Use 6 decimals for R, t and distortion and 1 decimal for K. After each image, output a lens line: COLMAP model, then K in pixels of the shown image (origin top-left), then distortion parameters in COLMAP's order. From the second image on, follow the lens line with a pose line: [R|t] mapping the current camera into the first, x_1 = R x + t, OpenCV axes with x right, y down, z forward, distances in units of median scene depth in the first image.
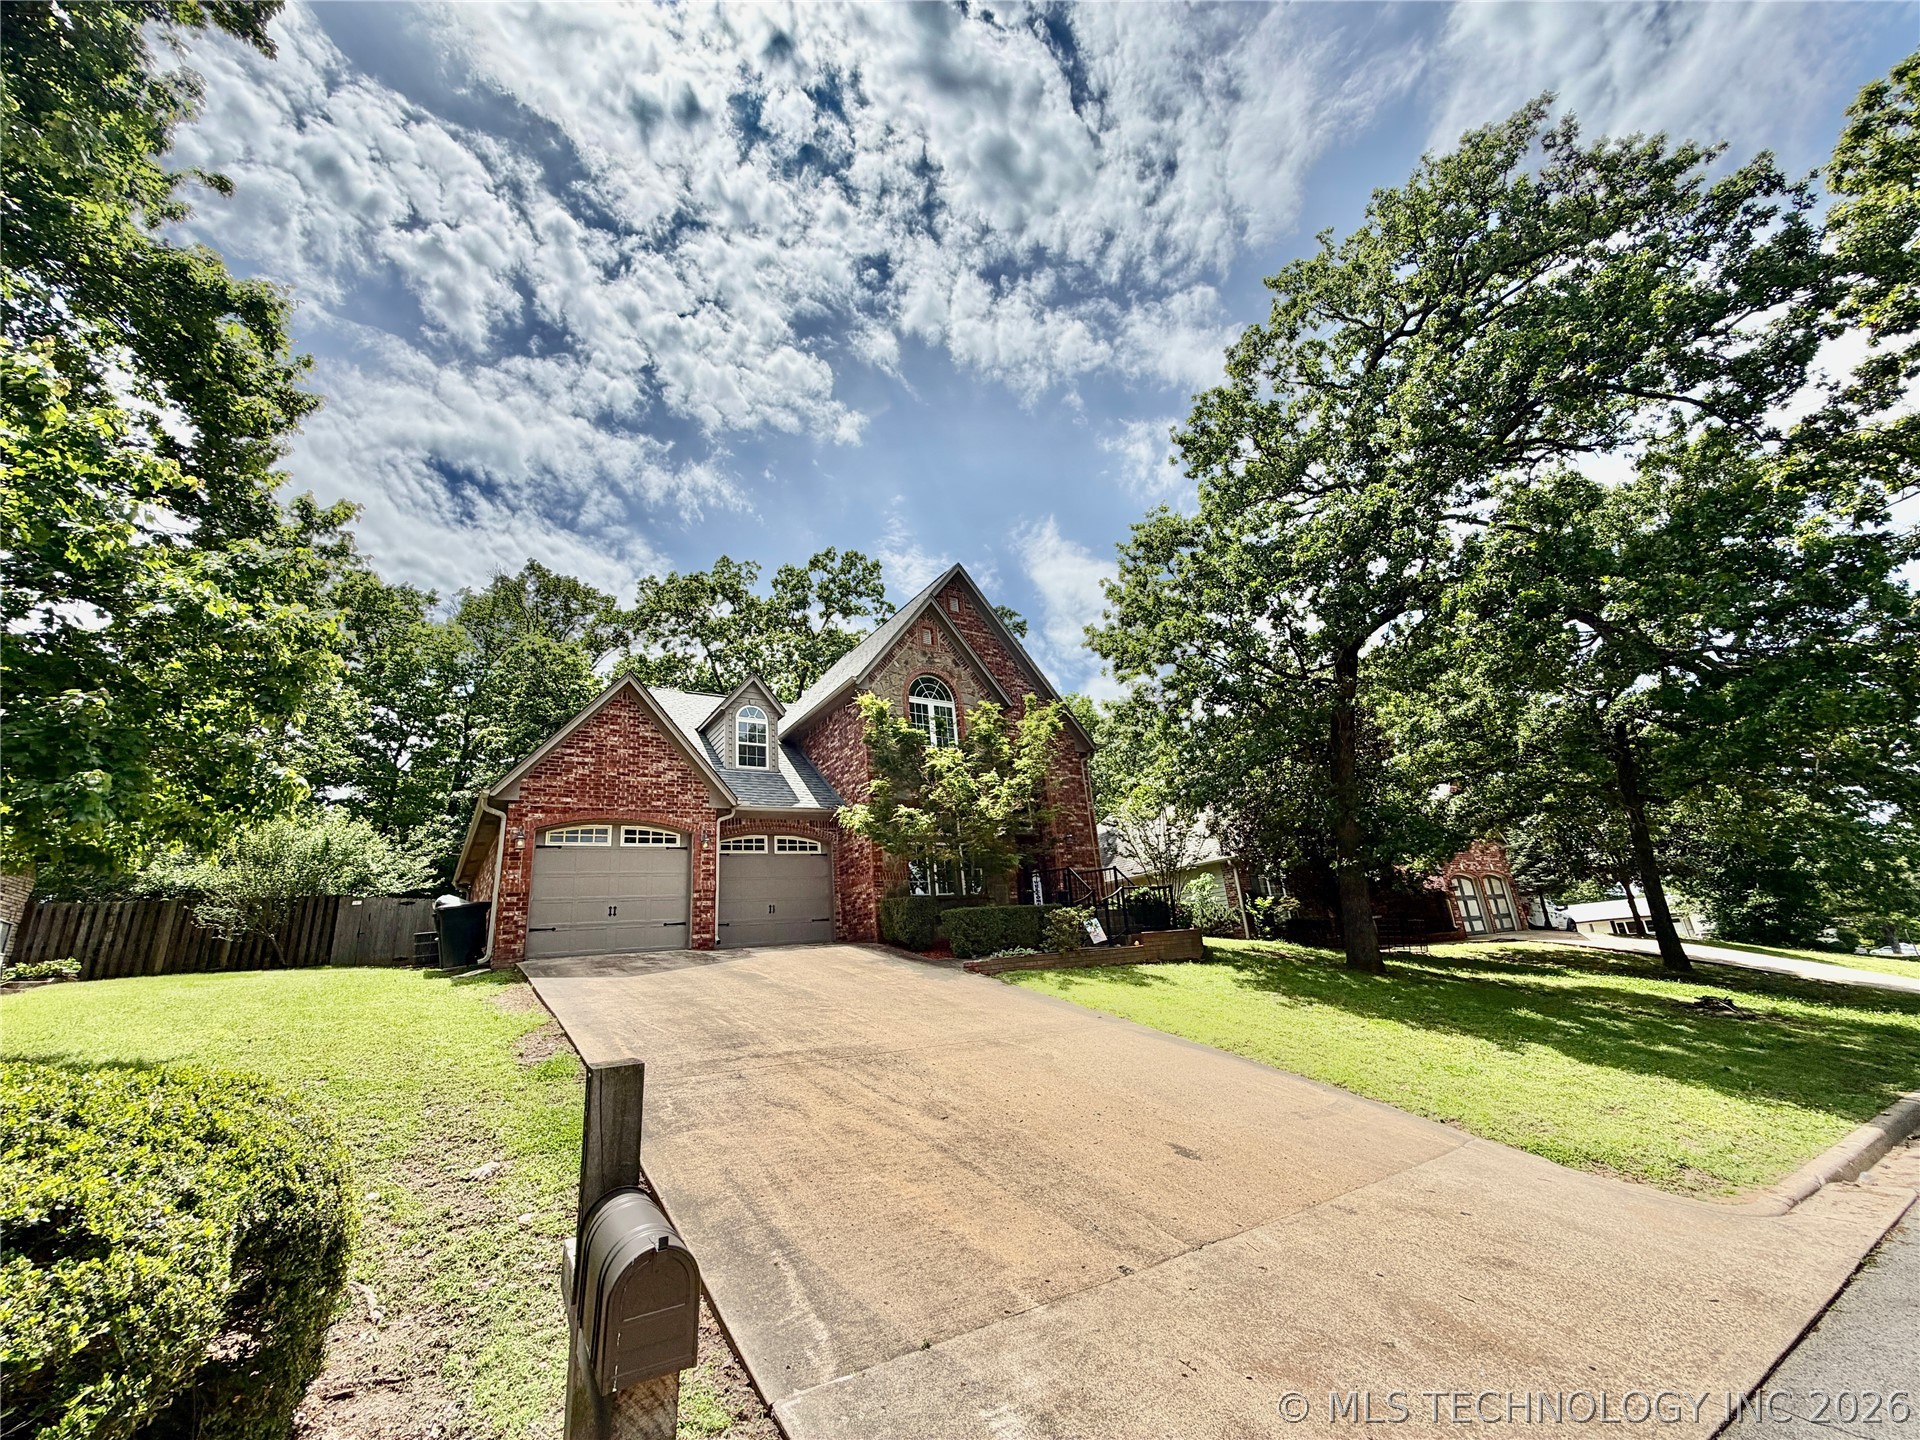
lens RADIAL K [[760.7, 0, 955.7], [0, 760.7, 717.3], [0, 0, 1]] dist [-0.000621, 0.000177]
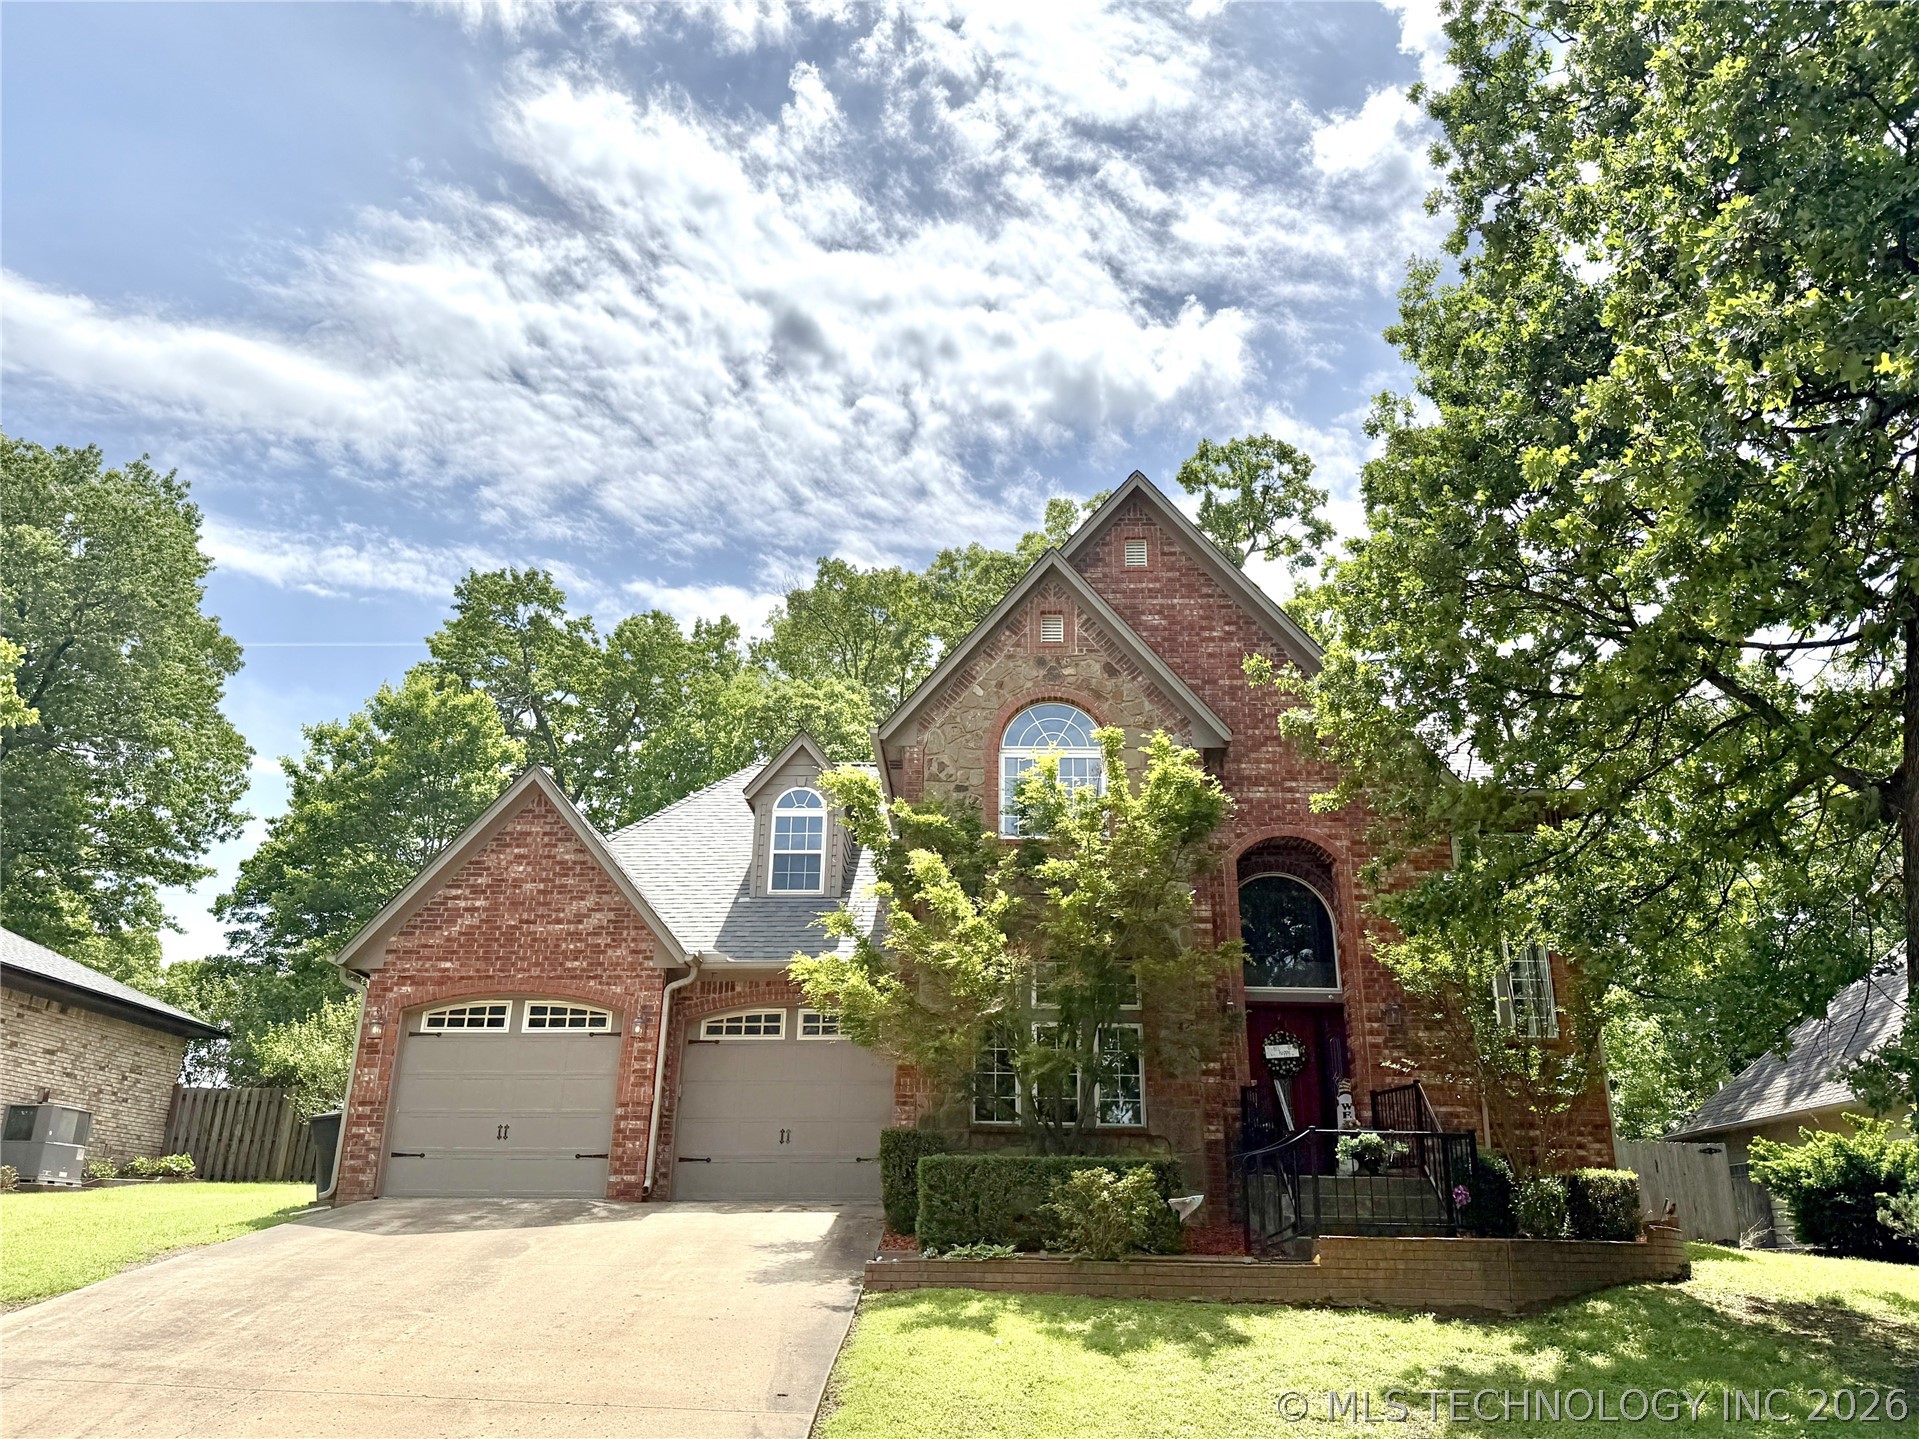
lens RADIAL K [[1432.3, 0, 977.0], [0, 1432.3, 721.9], [0, 0, 1]] dist [0.186090, -0.396906]
pose [[0.818249, -0.108204, -0.564589, 0.537310], [0.100215, 0.993936, -0.045250, -0.001237], [0.566062, -0.019554, 0.824131, 0.158793]]
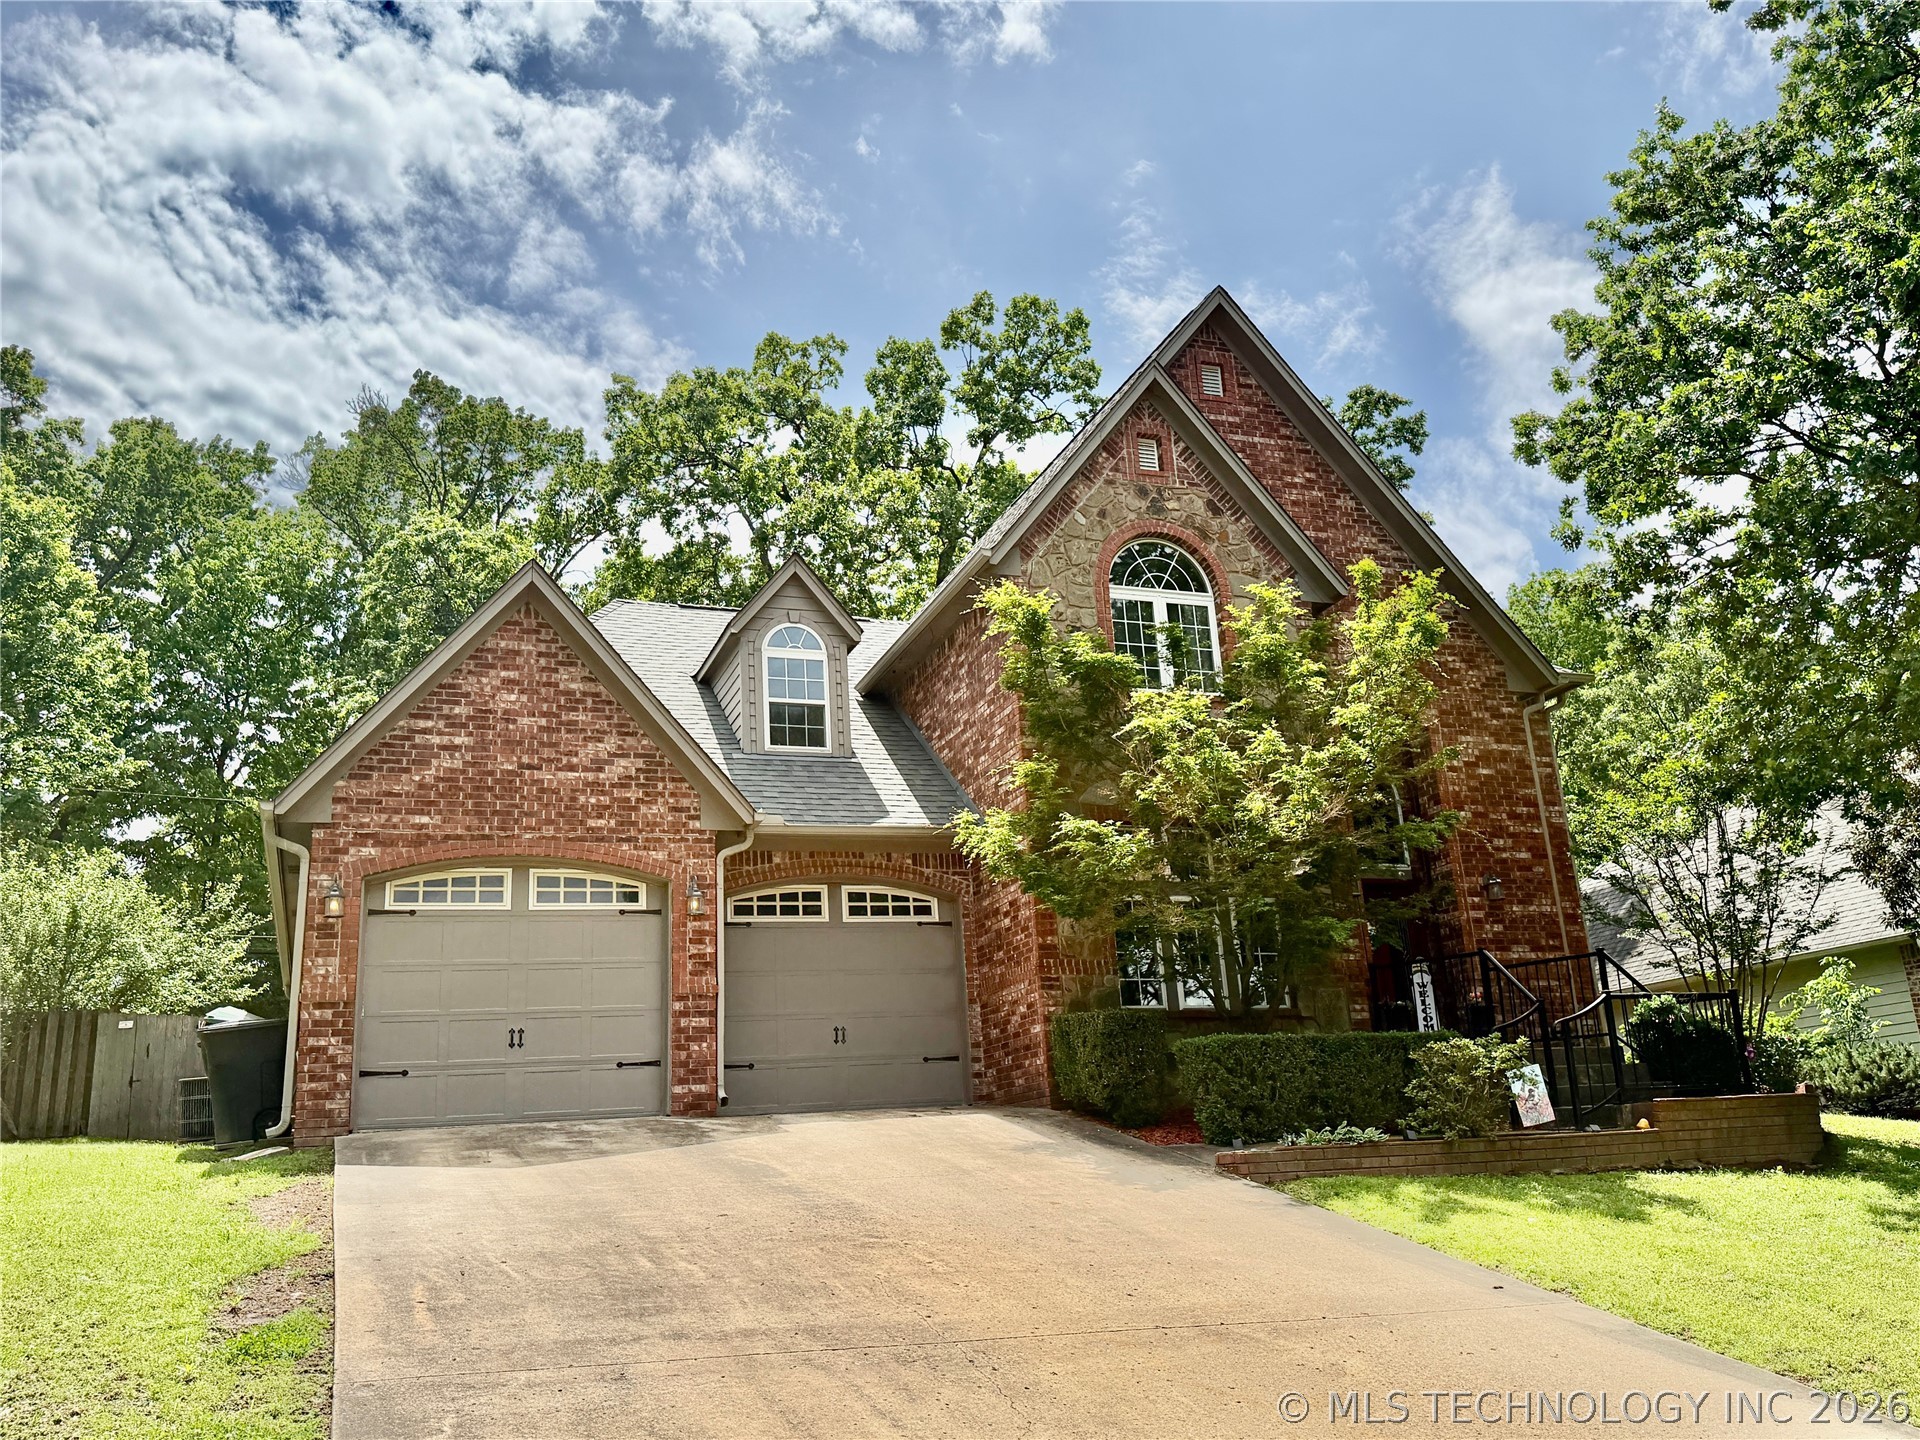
lens RADIAL K [[1554.5, 0, 960.0], [0, 1554.5, 720.0], [0, 0, 1]] dist [0.179575, -0.371751]
pose [[0.974577, -0.037152, -0.220950, 0.061583], [0.046087, 0.998309, 0.035422, 0.017716], [0.219260, -0.044705, 0.974642, 0.045496]]
